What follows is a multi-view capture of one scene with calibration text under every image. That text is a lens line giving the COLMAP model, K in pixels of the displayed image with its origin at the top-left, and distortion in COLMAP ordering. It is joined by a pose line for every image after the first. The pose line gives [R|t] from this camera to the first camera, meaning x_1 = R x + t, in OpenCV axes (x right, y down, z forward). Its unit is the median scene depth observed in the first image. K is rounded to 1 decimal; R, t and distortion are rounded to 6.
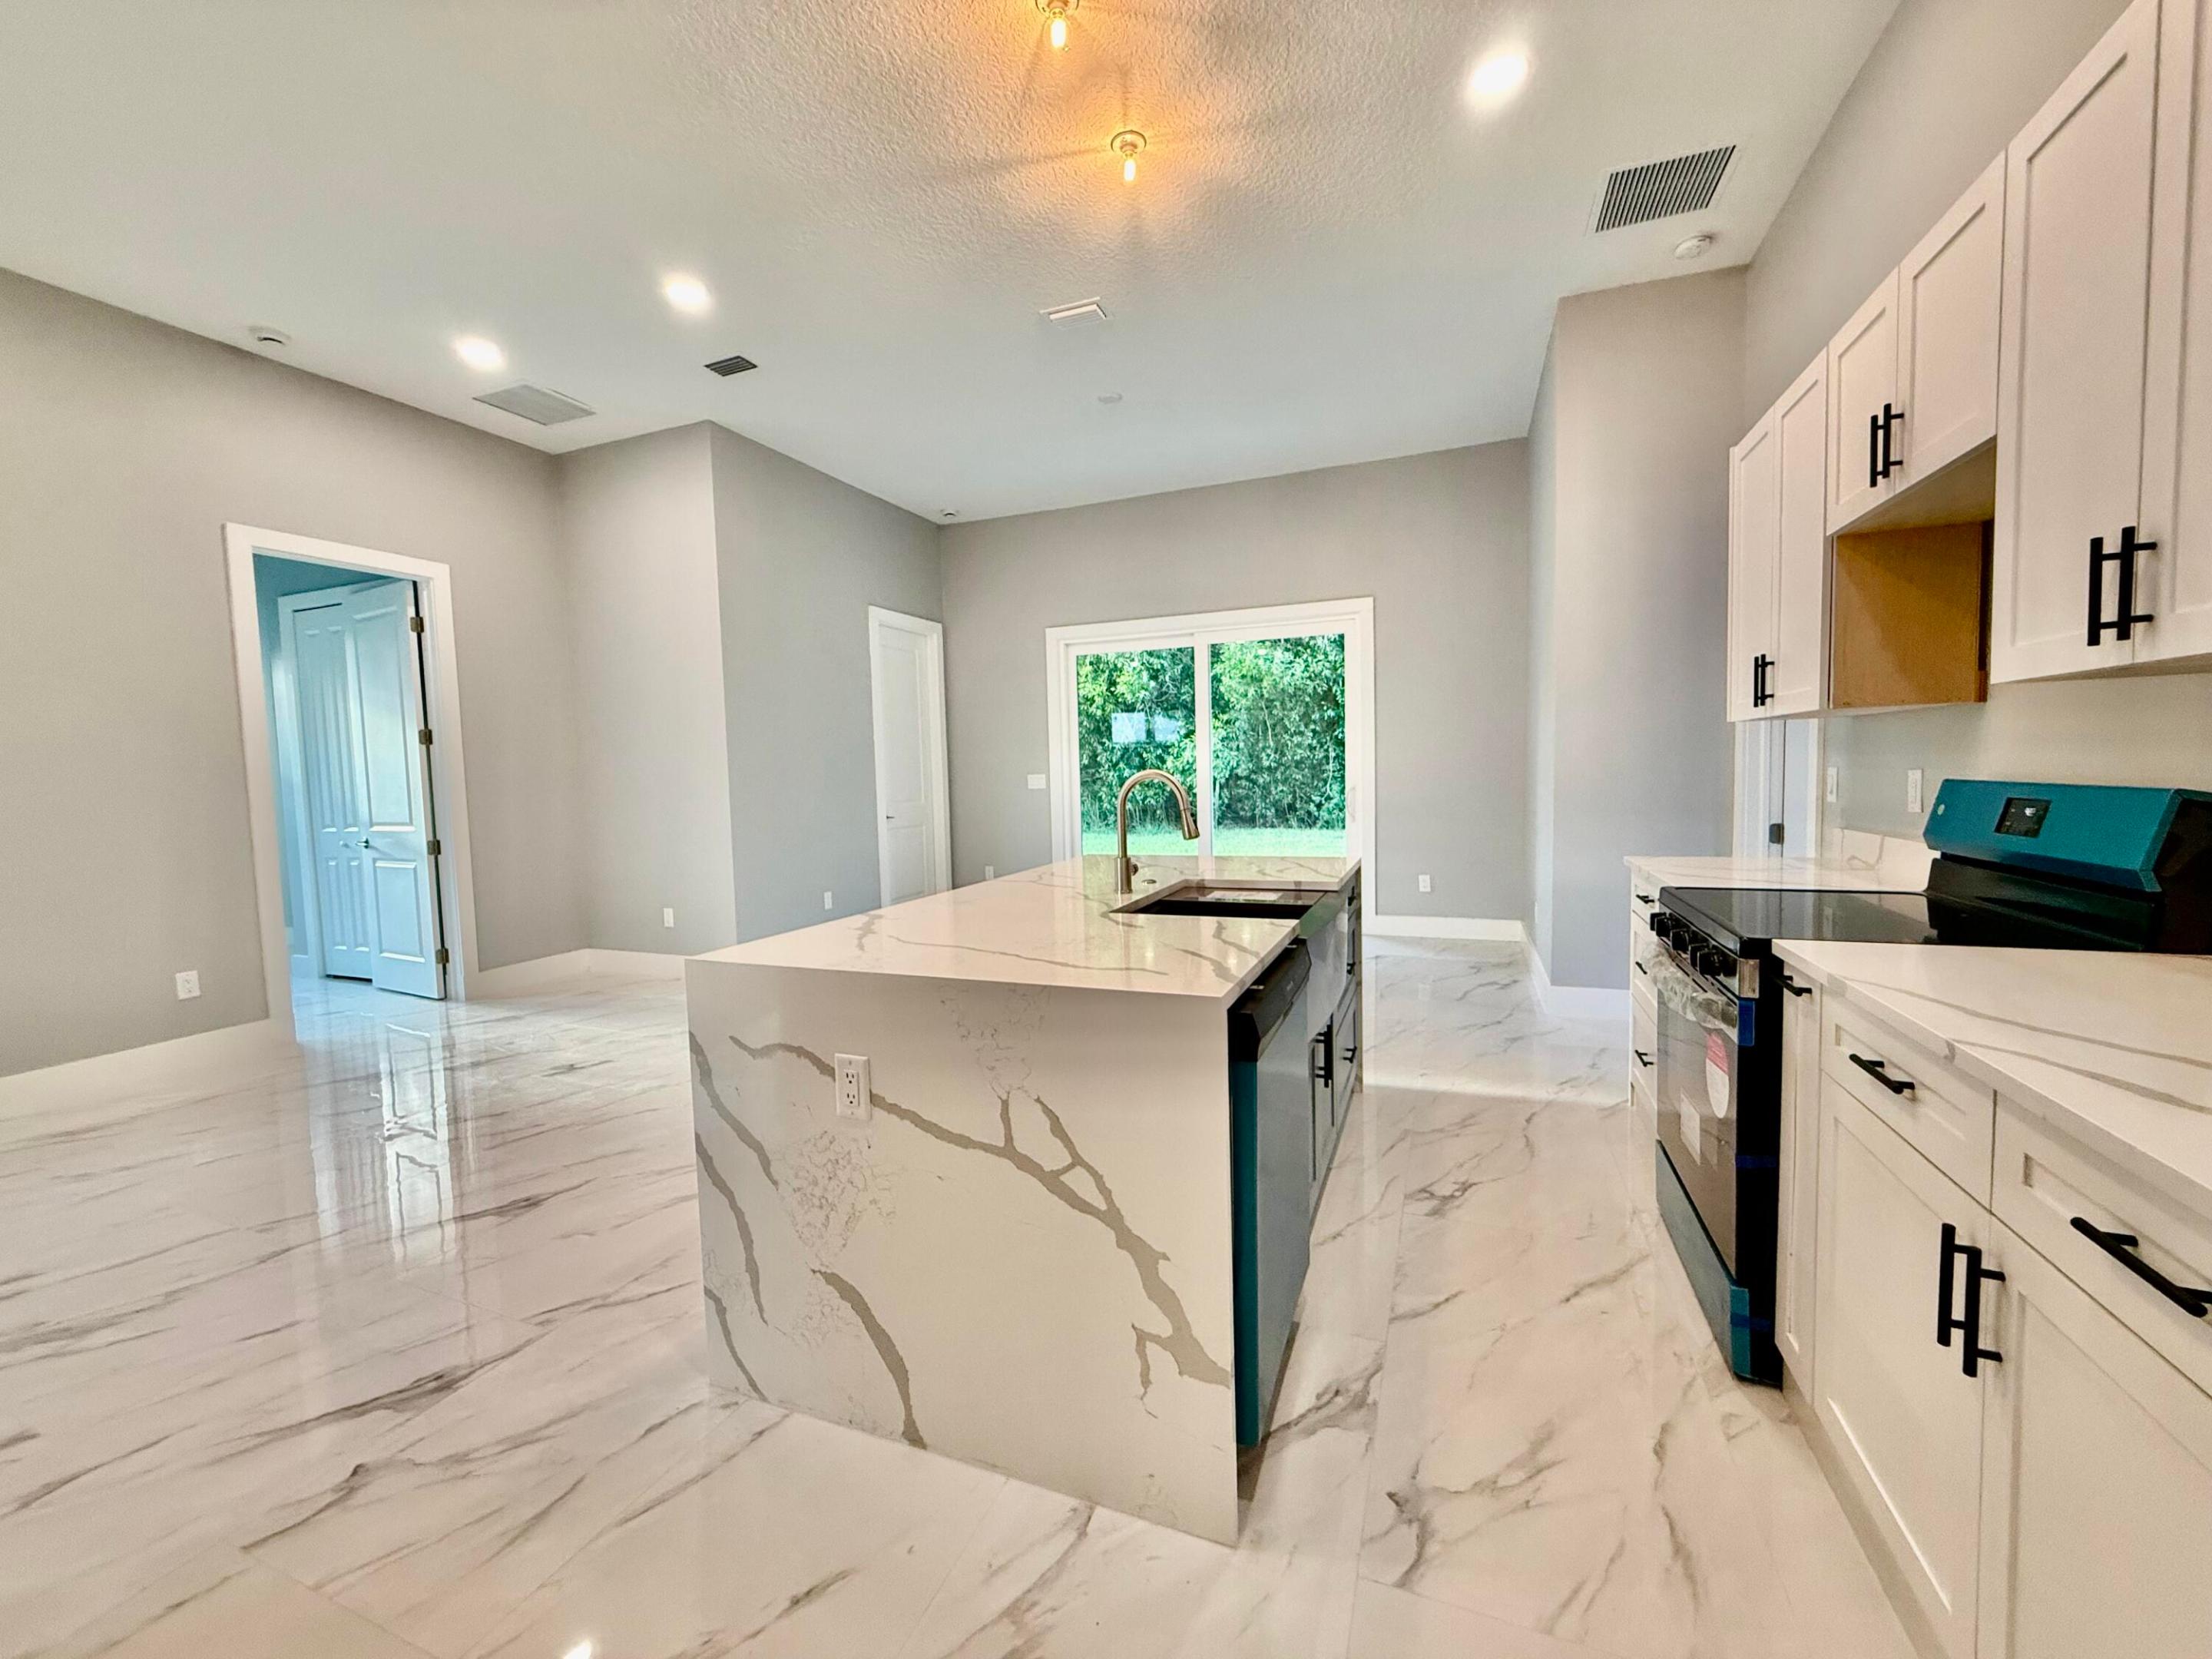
lens RADIAL K [[883.9, 0, 1096.6], [0, 883.9, 826.8], [0, 0, 1]] dist [0.001591, 0.000305]
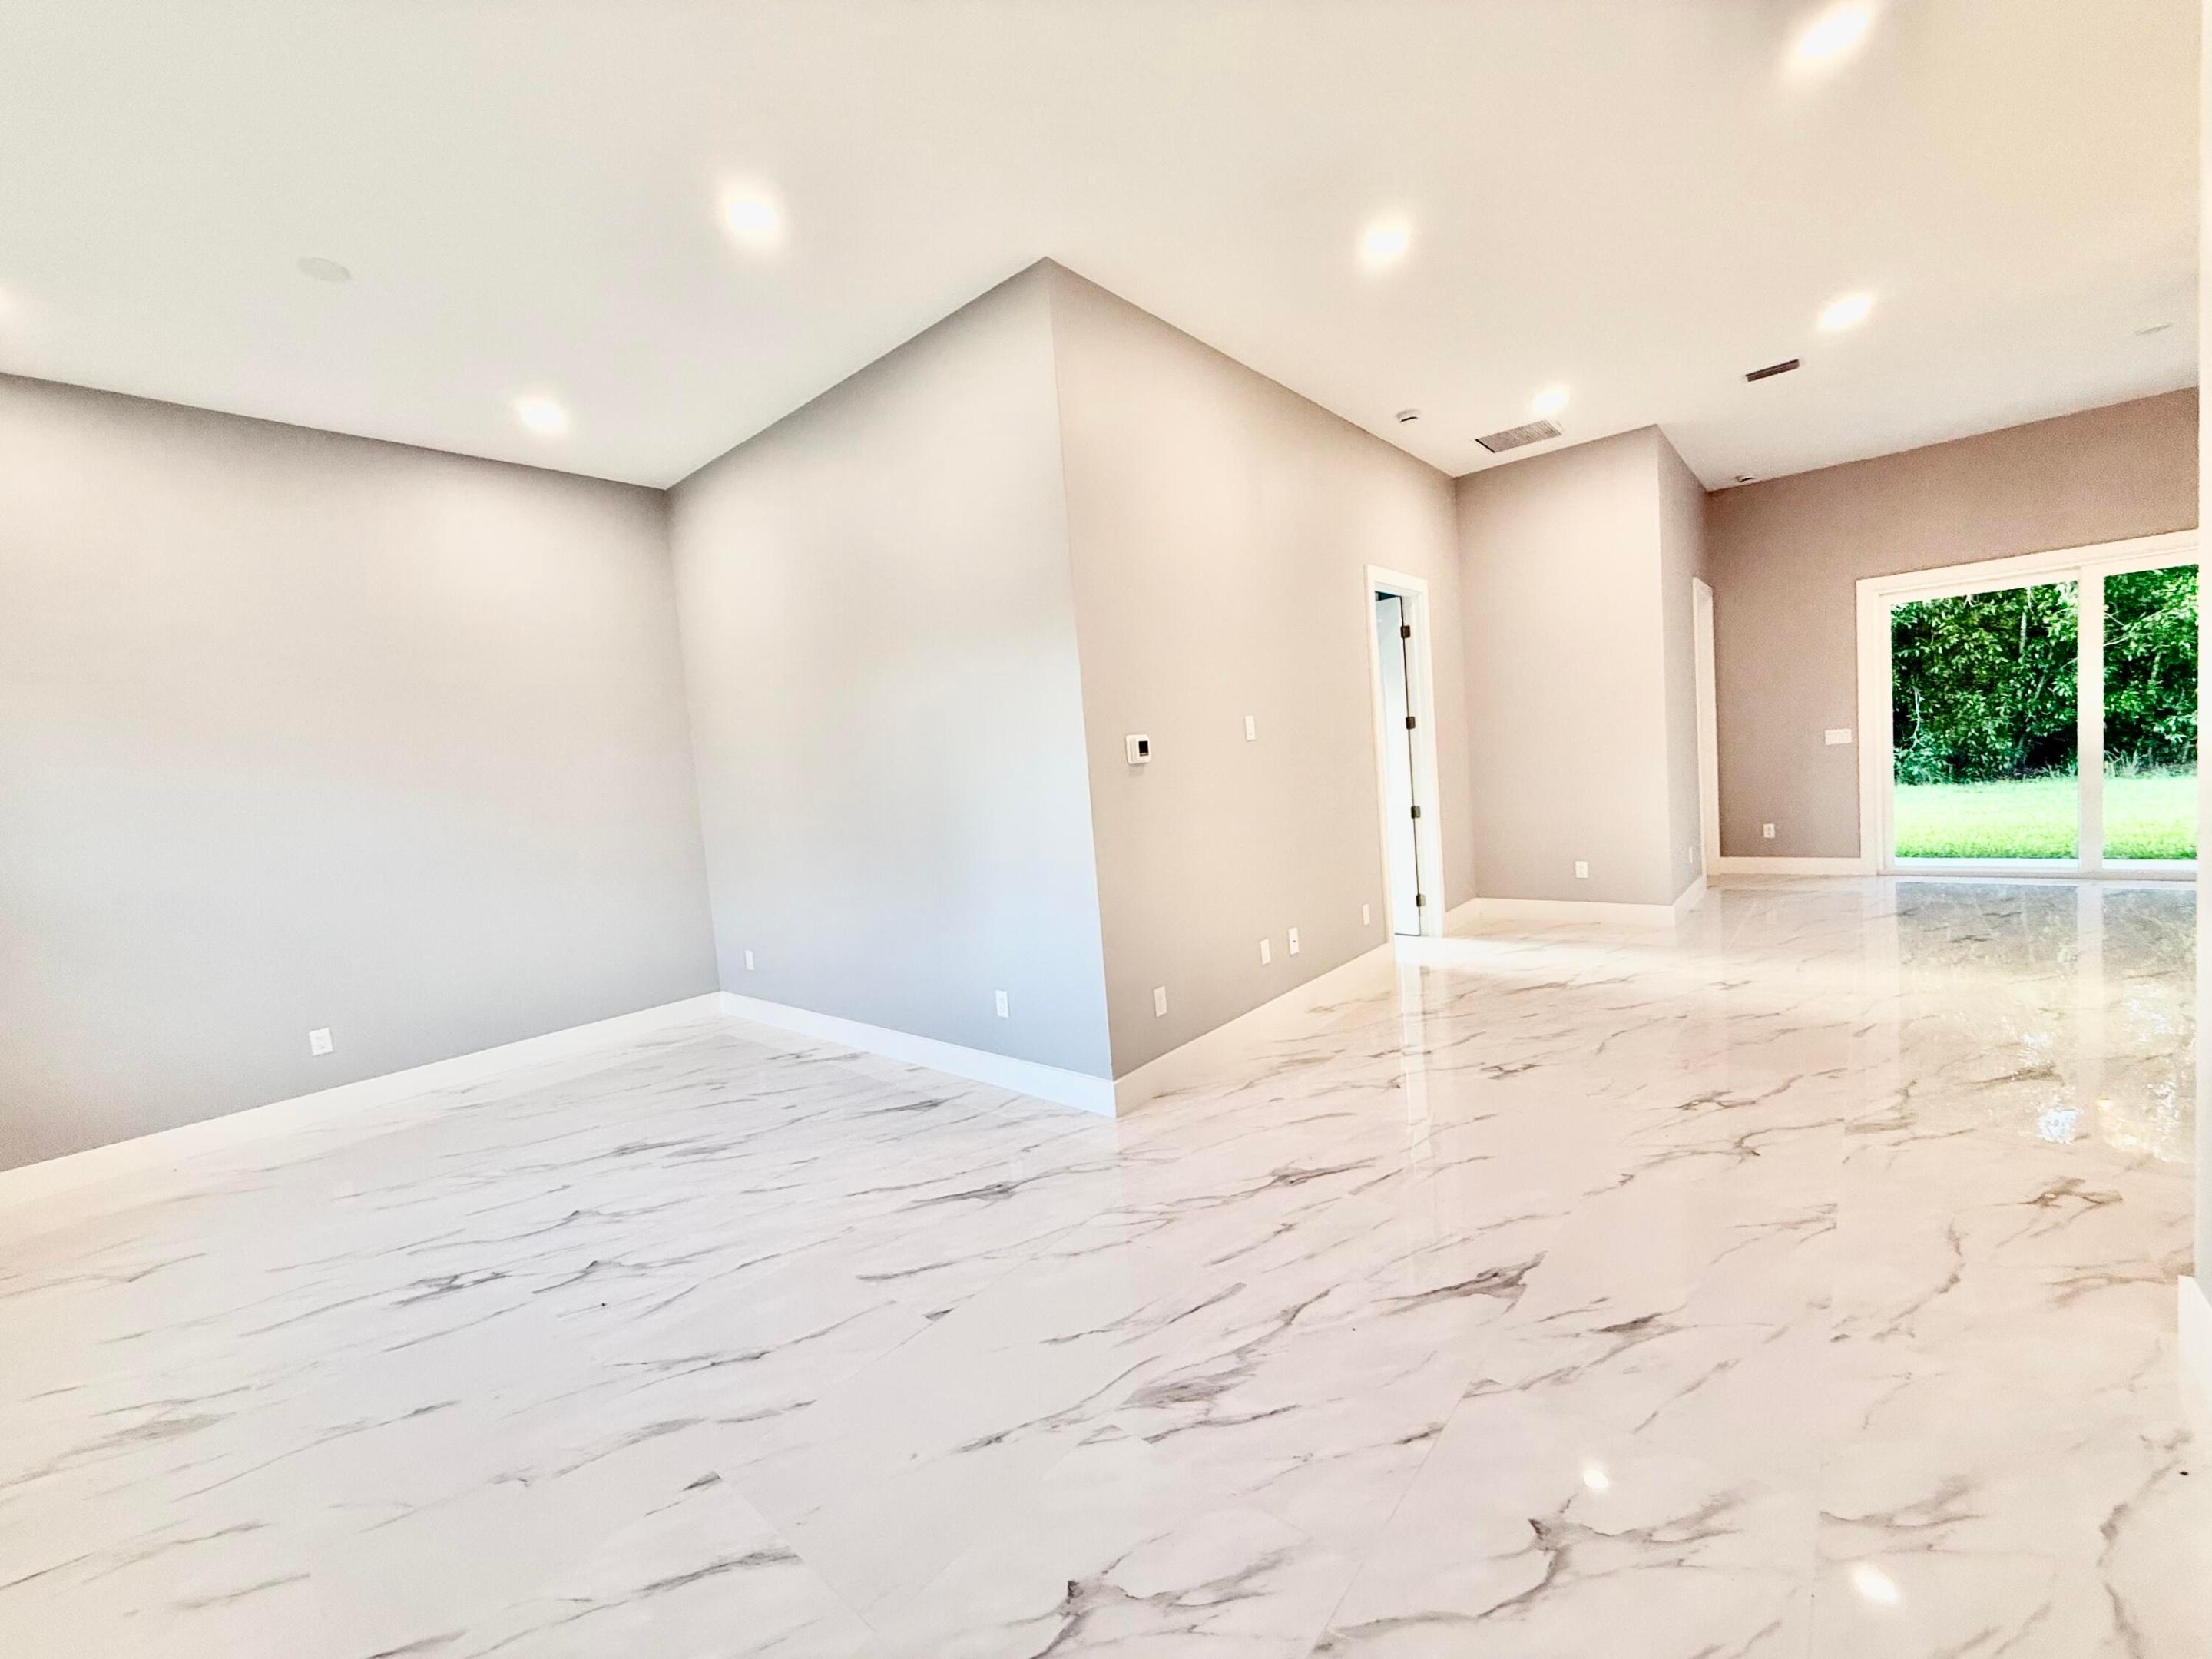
lens RADIAL K [[883.9, 0, 1096.6], [0, 883.9, 826.8], [0, 0, 1]] dist [0.001591, 0.000305]
pose [[0.945363, -0.025590, -0.325015, -0.782299], [0.032953, 0.999309, 0.017171, 0.007911], [0.324351, -0.026943, 0.945553, -0.314194]]
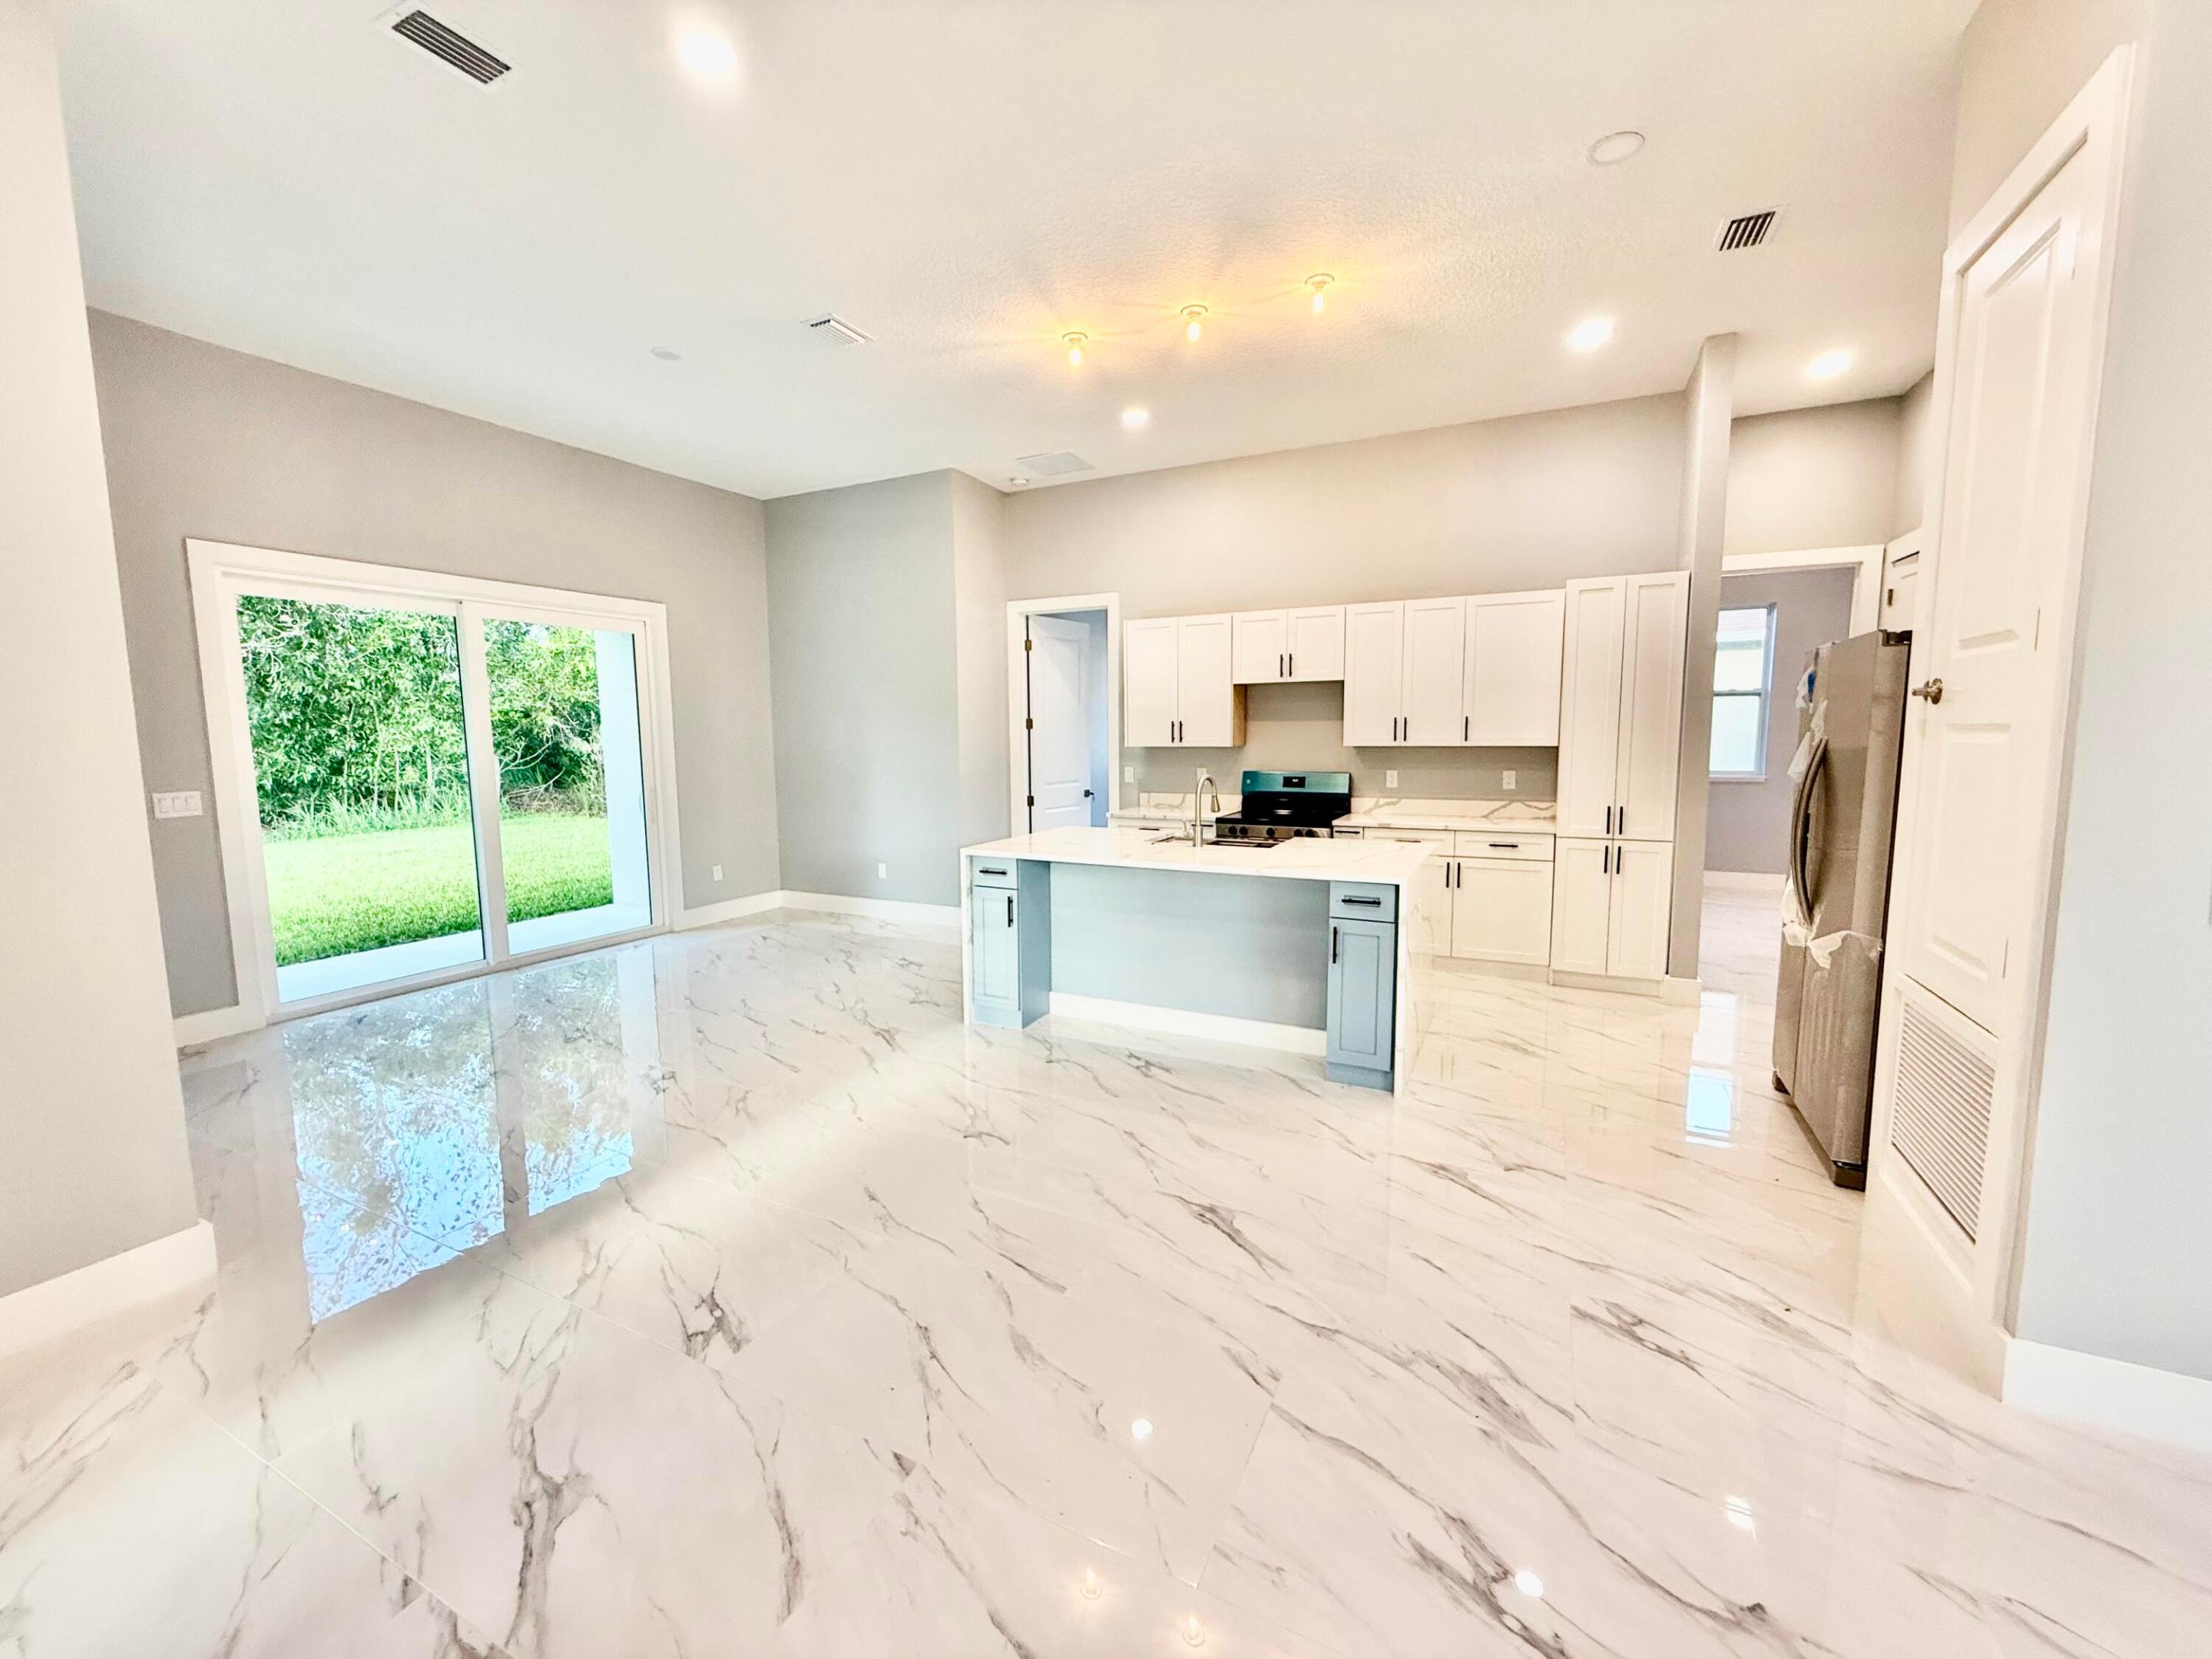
lens RADIAL K [[881.5, 0, 1099.9], [0, 881.5, 825.8], [0, 0, 1]] dist [0.000037, 0.000422]
pose [[0.074483, -0.081348, 0.993899, -0.858927], [0.072415, 0.994477, 0.075968, -0.055792], [-0.994589, 0.066315, 0.079963, 0.535433]]
